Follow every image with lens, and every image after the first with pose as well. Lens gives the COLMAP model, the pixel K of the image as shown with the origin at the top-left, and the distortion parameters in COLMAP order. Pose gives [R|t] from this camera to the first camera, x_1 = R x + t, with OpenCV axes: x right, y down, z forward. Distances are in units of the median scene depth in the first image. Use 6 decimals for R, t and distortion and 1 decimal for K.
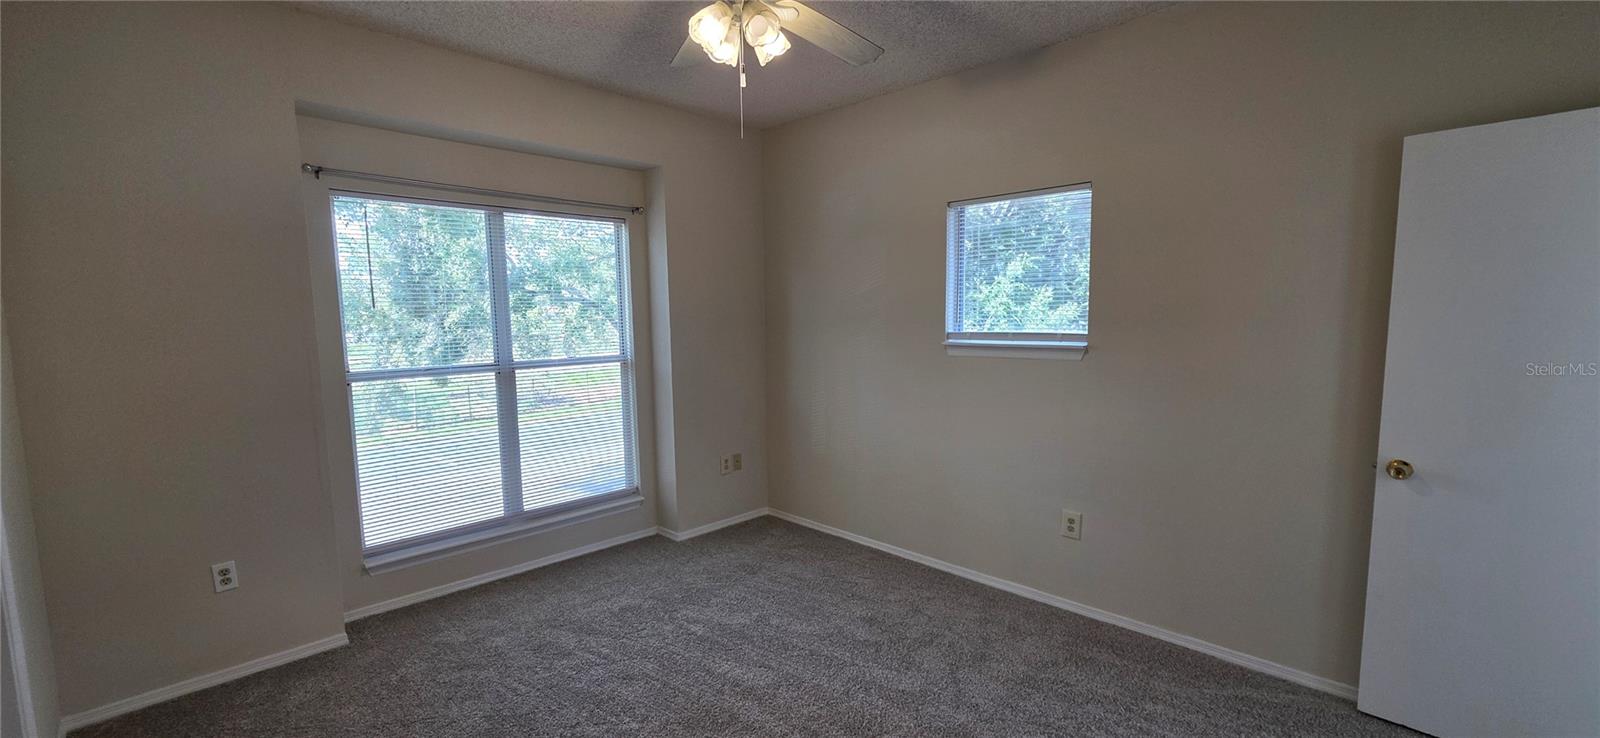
lens RADIAL K [[636.1, 0, 809.1], [0, 636.1, 377.7], [0, 0, 1]] dist [-0.000738, -0.000469]
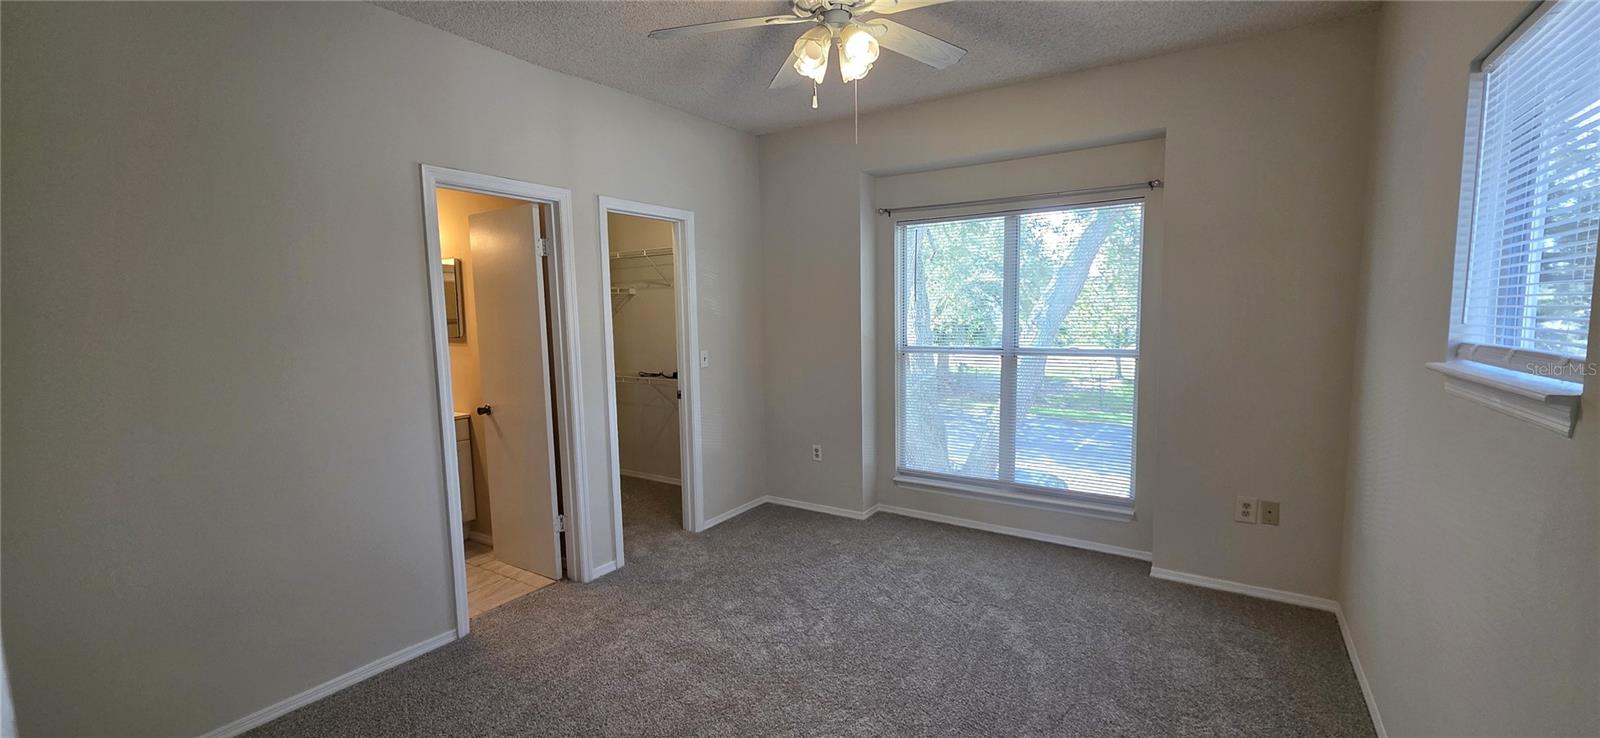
lens RADIAL K [[619.3, 0, 792.5], [0, 619.3, 380.0], [0, 0, 1]] dist [0.000241, 0.000107]
pose [[0.183558, 0.113394, -0.976447, 0.547178], [-0.088048, 0.991228, 0.098559, -0.043151], [0.979058, 0.067883, 0.191932, 0.416729]]
